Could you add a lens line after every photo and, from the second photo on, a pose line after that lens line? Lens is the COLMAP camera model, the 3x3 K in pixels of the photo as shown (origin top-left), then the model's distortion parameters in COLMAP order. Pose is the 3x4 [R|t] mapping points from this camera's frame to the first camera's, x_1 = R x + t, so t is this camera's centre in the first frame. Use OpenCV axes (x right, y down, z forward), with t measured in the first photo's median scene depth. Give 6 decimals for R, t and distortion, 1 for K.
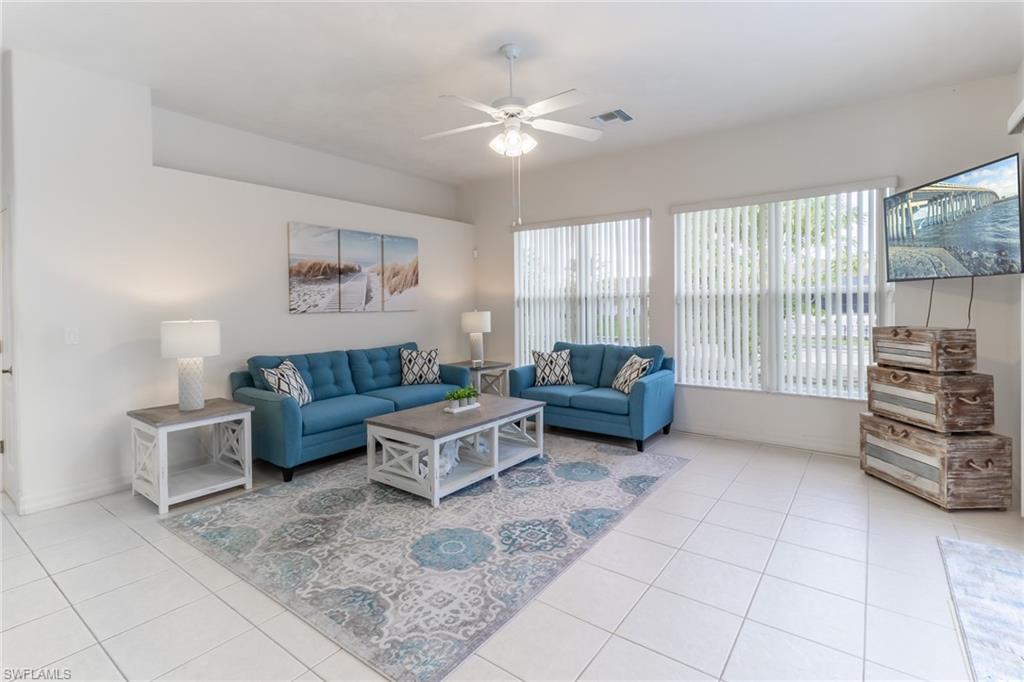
lens RADIAL K [[492.5, 0, 534.1], [0, 492.5, 308.6], [0, 0, 1]] dist [-0.001339, 0.001768]
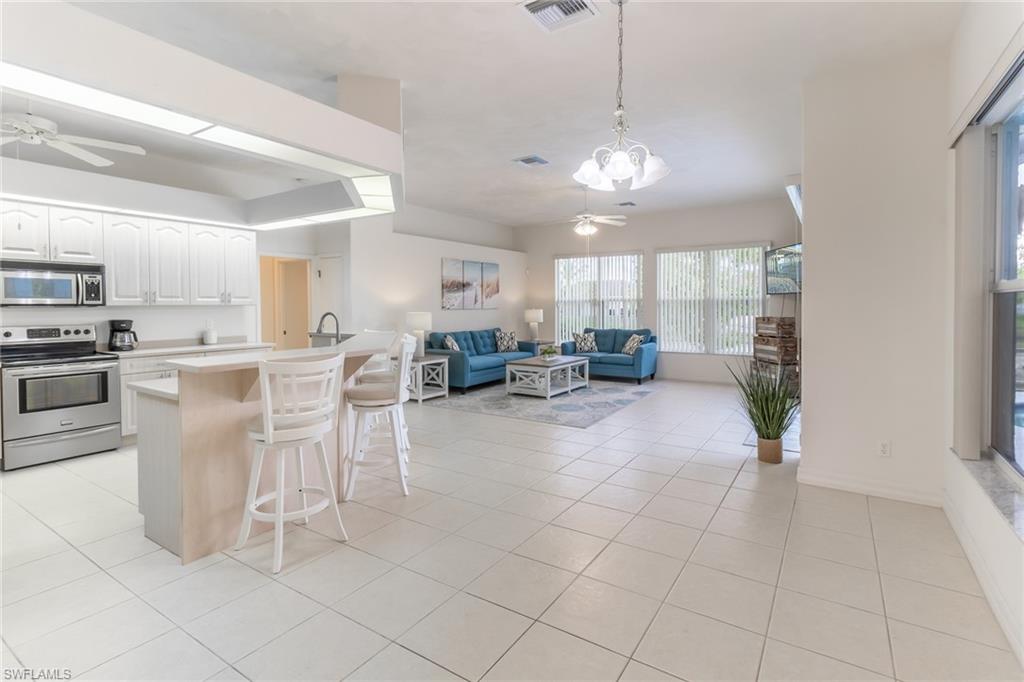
lens RADIAL K [[492.5, 0, 527.7], [0, 492.5, 309.8], [0, 0, 1]] dist [-0.001339, 0.001768]
pose [[0.999039, 0.004911, 0.043564, -0.260822], [-0.004914, 0.999988, -0.000029, 0.009459], [-0.043564, -0.000185, 0.999051, -0.758767]]
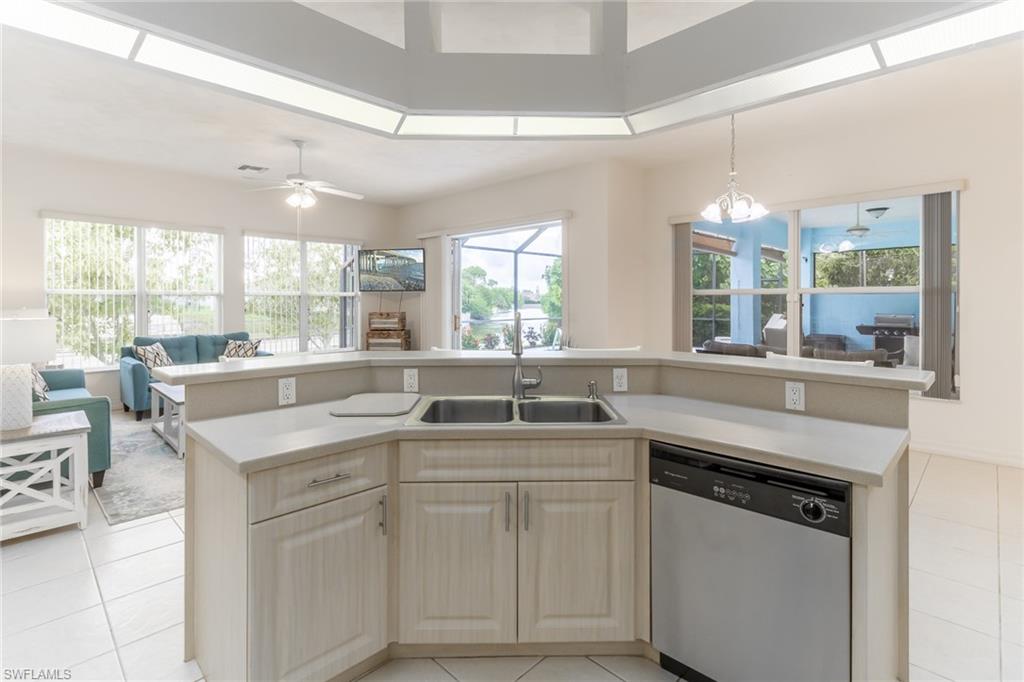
lens RADIAL K [[492.5, 0, 516.4], [0, 492.5, 303.1], [0, 0, 1]] dist [-0.001339, 0.001768]
pose [[0.150024, 0.000611, 0.988682, -1.035040], [0.006074, 0.999980, -0.001539, 0.002917], [-0.988664, 0.006236, 0.150018, 0.044054]]
